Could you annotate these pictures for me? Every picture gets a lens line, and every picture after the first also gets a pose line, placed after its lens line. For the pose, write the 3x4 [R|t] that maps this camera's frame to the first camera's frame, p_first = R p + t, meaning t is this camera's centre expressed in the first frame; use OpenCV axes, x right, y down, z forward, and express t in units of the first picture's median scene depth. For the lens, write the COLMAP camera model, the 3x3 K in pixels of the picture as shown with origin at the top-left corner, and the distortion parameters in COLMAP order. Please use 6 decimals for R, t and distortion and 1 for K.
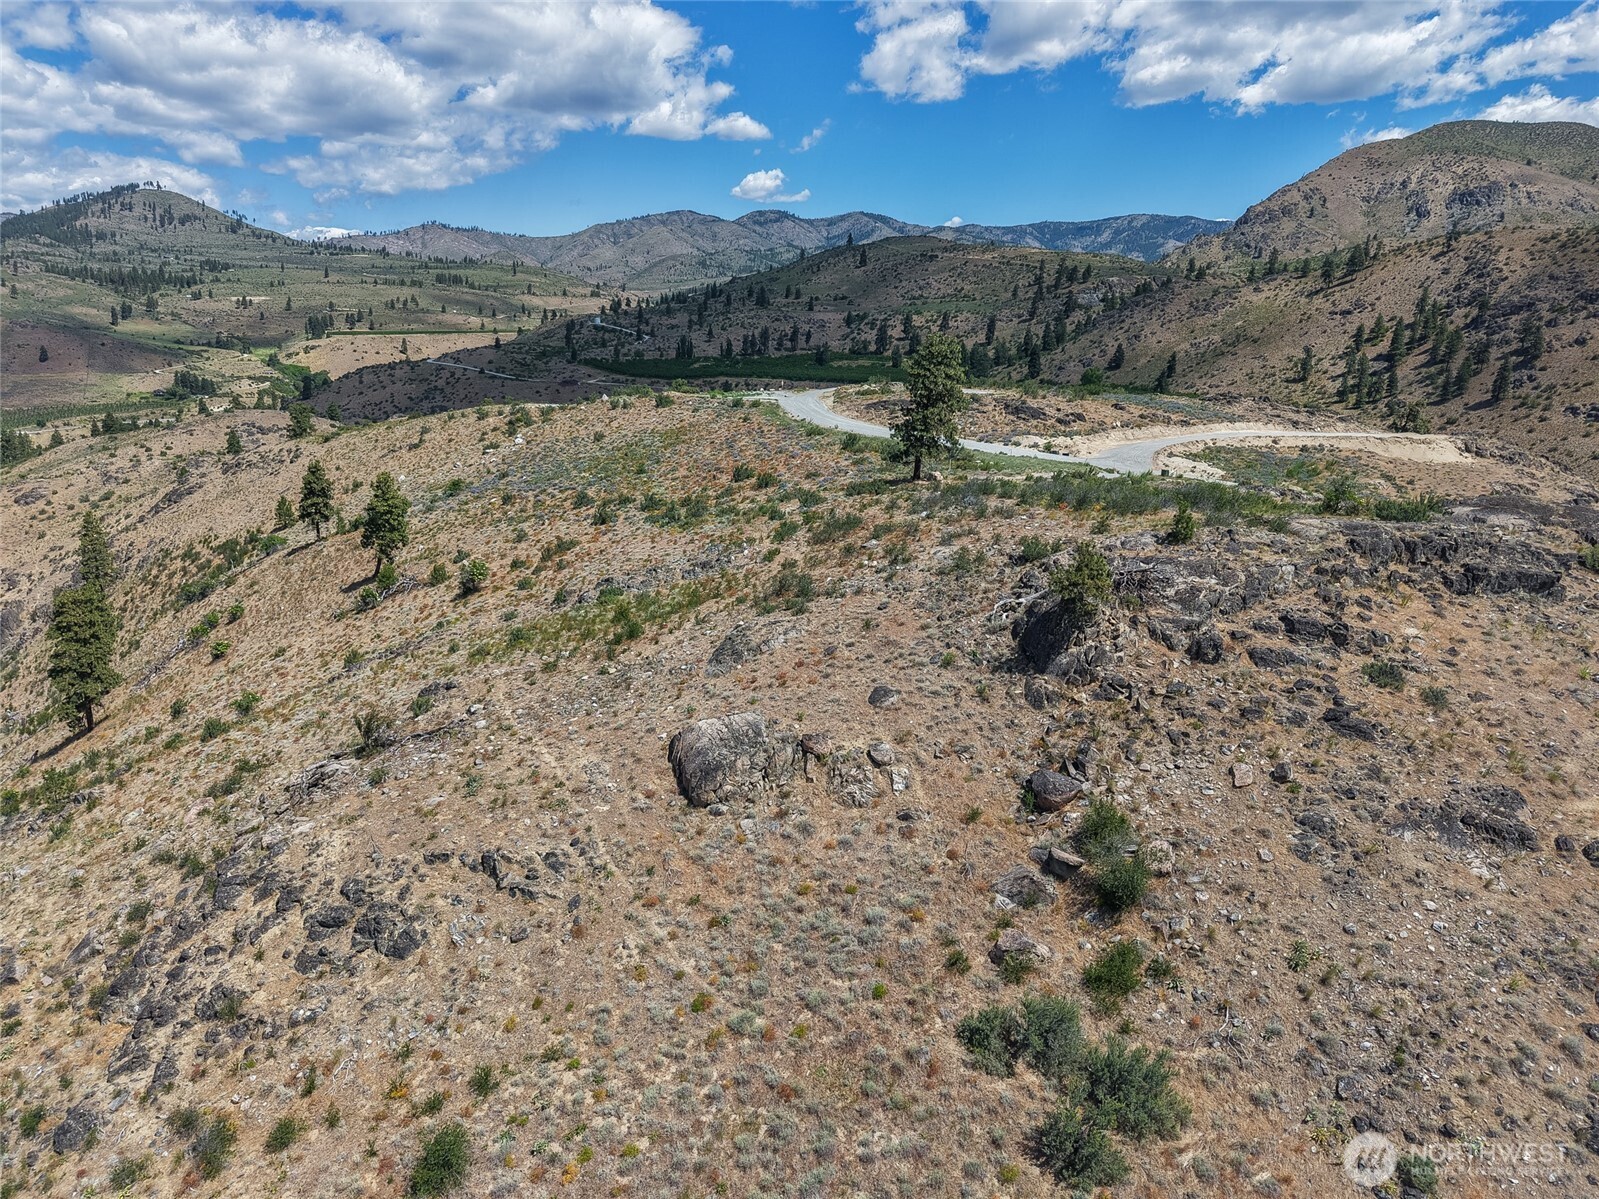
lens RADIAL K [[1084.3, 0, 787.1], [0, 1084.3, 595.8], [0, 0, 1]] dist [0.015137, -0.003836]
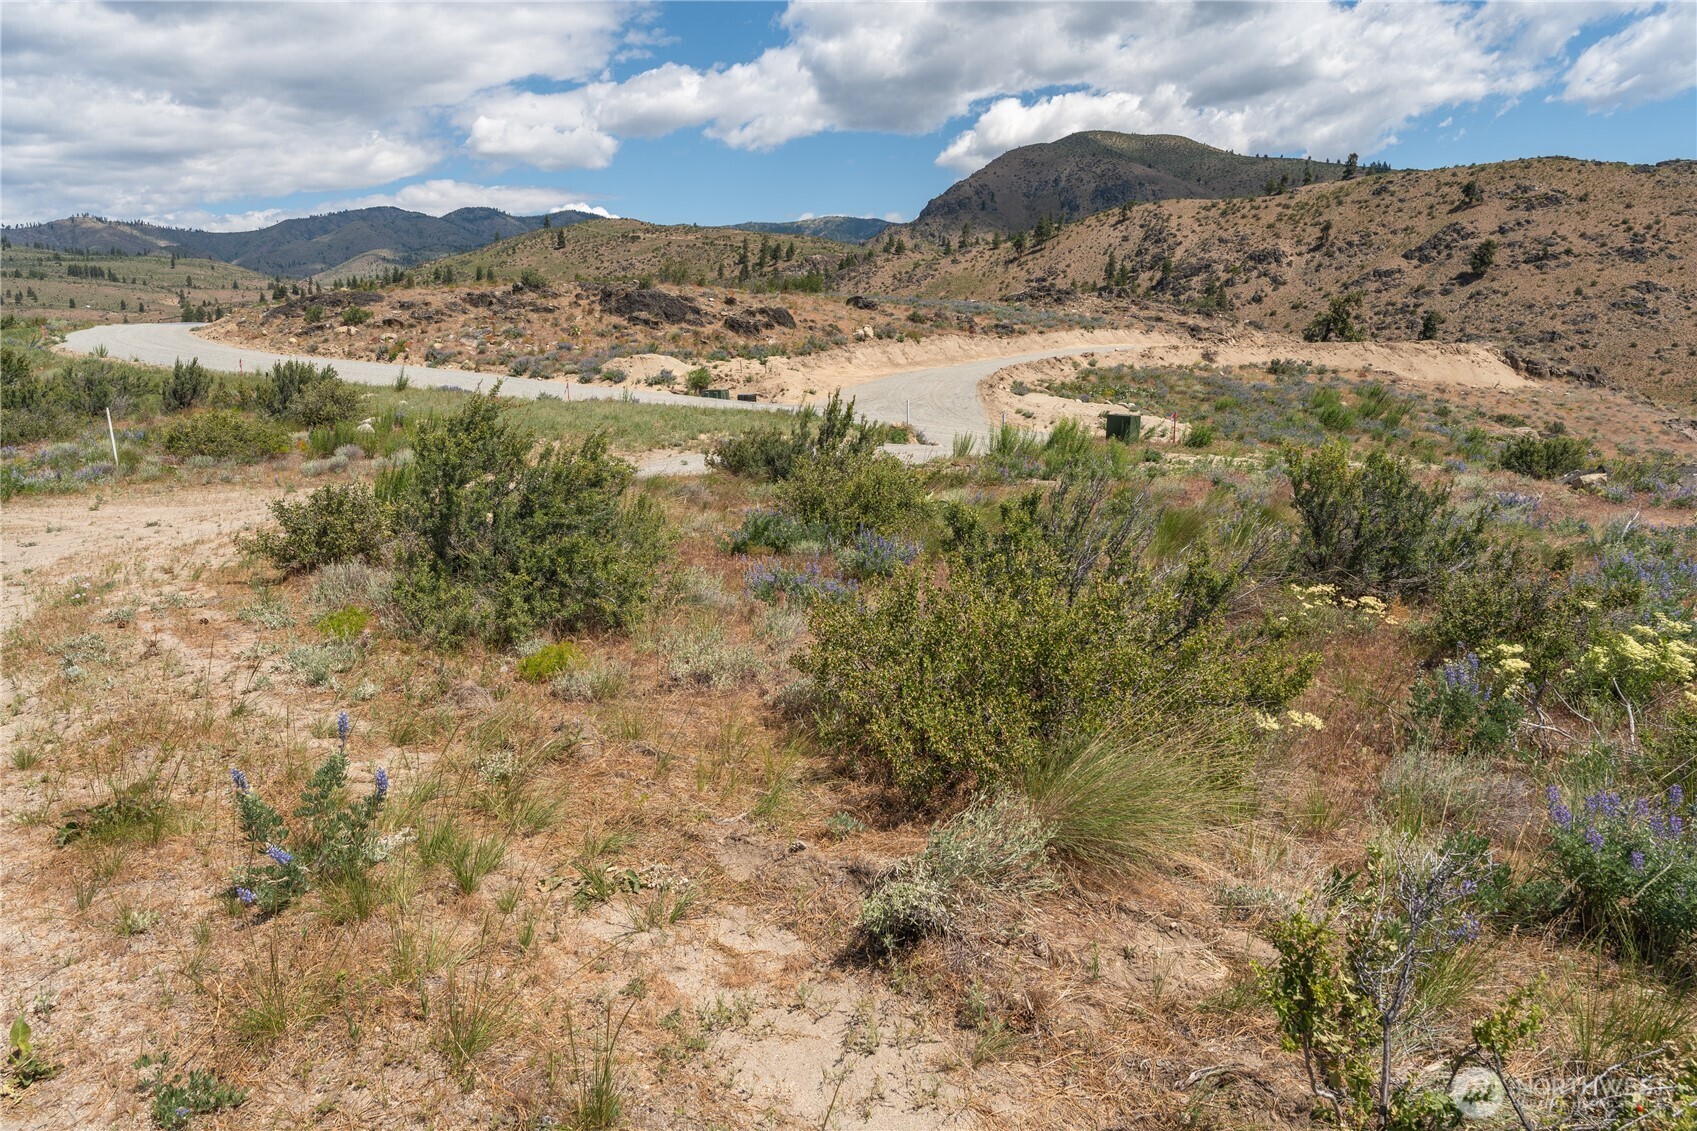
lens RADIAL K [[1017.3, 0, 833.9], [0, 1017.3, 547.6], [0, 0, 1]] dist [0.004625, 0.002112]
pose [[0.955859, -0.081213, 0.282380, 0.050049], [0.088576, 0.995980, -0.013384, -0.020136], [-0.280158, 0.037805, 0.959209, 0.181711]]
